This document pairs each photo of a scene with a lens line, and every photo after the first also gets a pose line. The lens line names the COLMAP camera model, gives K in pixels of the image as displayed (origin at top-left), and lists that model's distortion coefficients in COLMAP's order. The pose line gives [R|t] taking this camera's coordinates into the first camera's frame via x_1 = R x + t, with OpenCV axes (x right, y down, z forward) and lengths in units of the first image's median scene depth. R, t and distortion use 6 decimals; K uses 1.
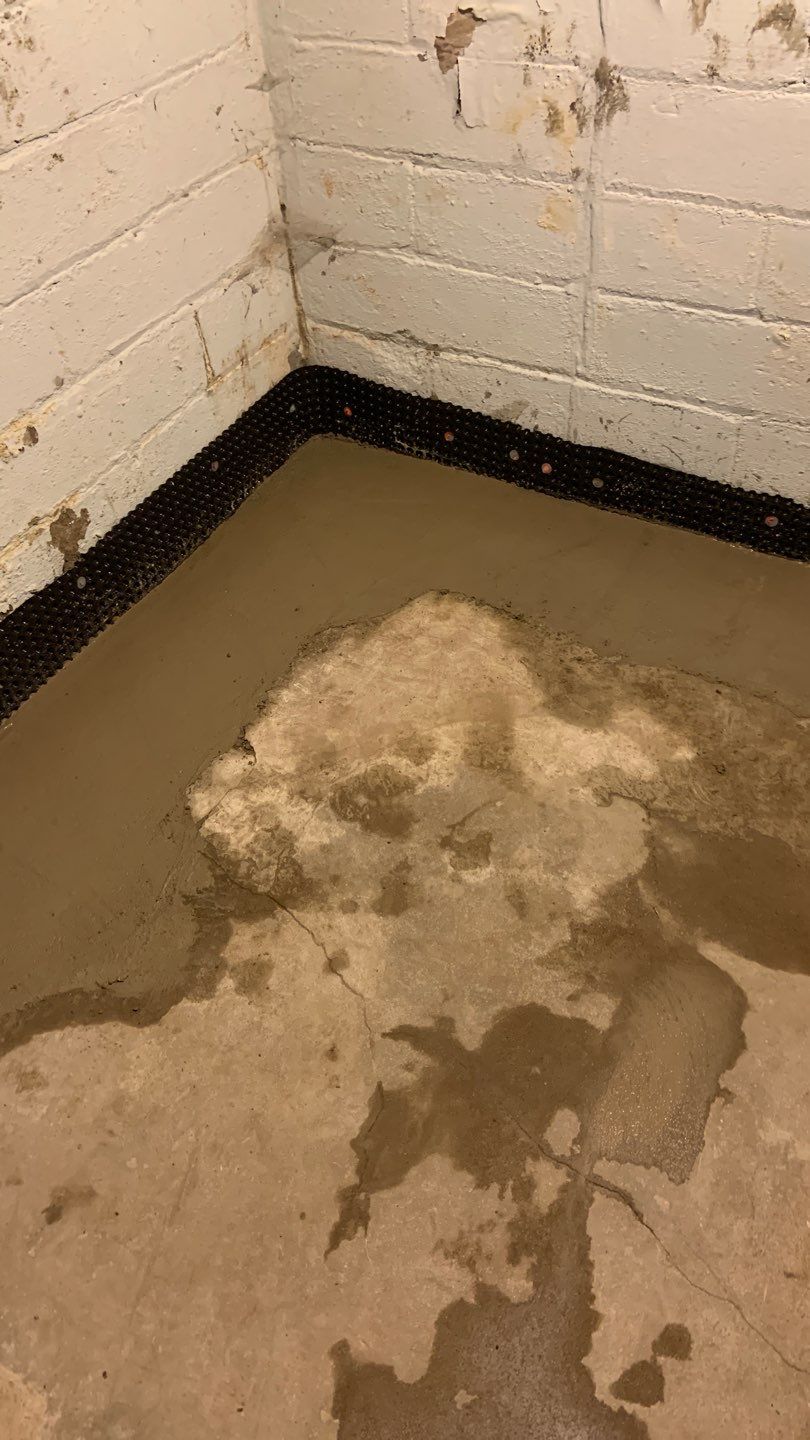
lens RADIAL K [[1066.8, 0, 407.1], [0, 1066.8, 705.3], [0, 0, 1]] dist [0.131431, -0.168505]
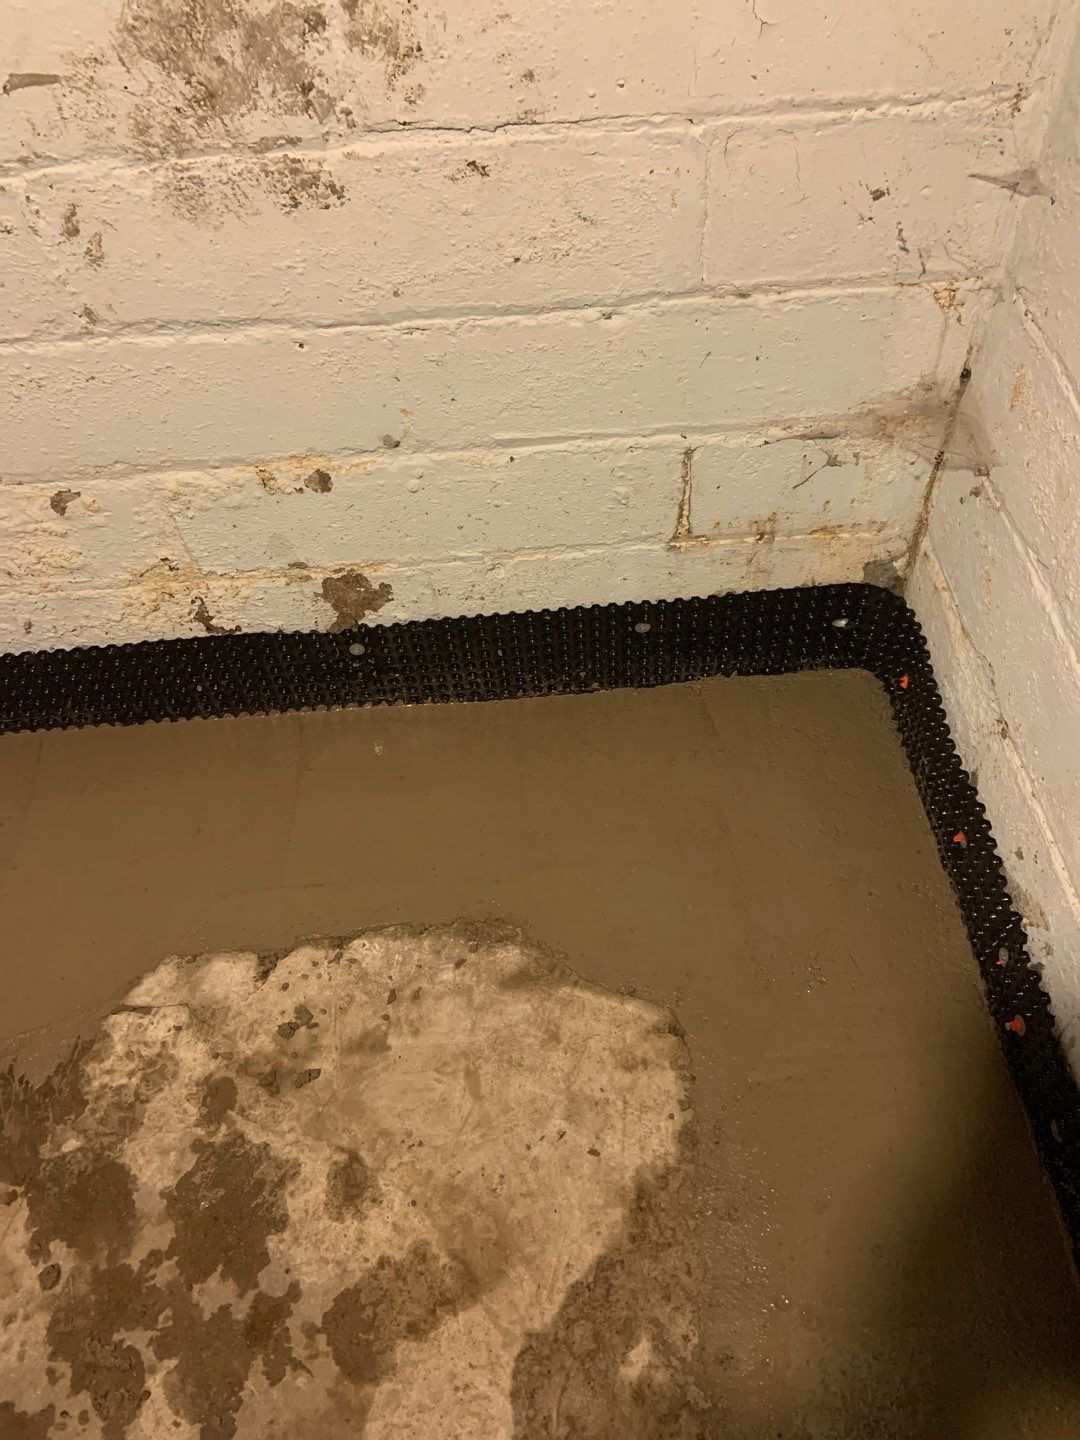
lens RADIAL K [[1082.5, 0, 526.3], [0, 1082.5, 717.5], [0, 0, 1]] dist [0.134160, -0.167384]
pose [[0.545128, 0.681337, -0.488482, 0.187926], [-0.596966, 0.724566, 0.344436, -0.437349], [0.588615, 0.103845, 0.801716, 0.466748]]
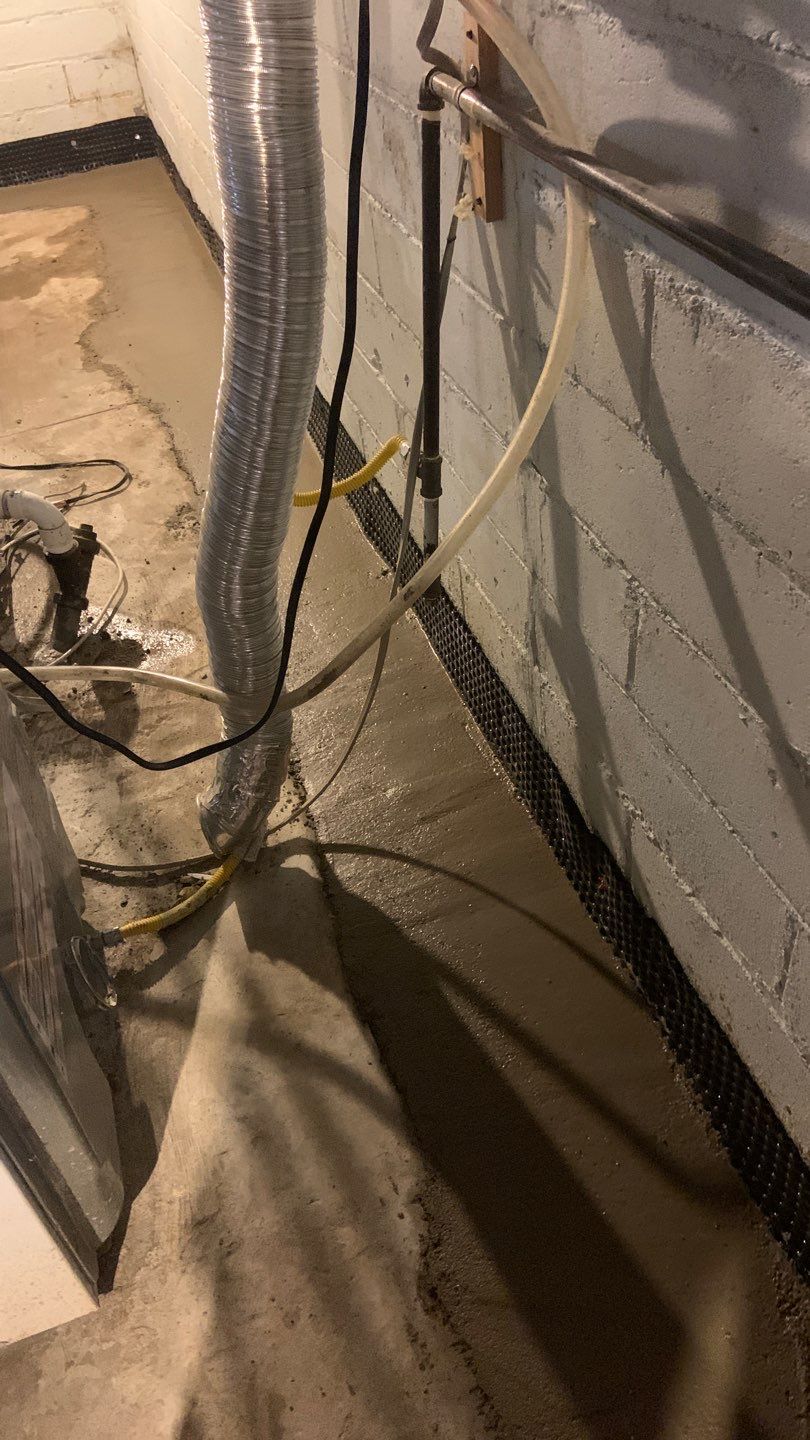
lens RADIAL K [[1066.8, 0, 407.1], [0, 1066.8, 705.3], [0, 0, 1]] dist [0.131431, -0.168505]
pose [[0.741298, 0.442317, -0.504810, 2.277413], [-0.452632, 0.884812, 0.110601, 0.276364], [0.495583, 0.146505, 0.856116, -0.471569]]
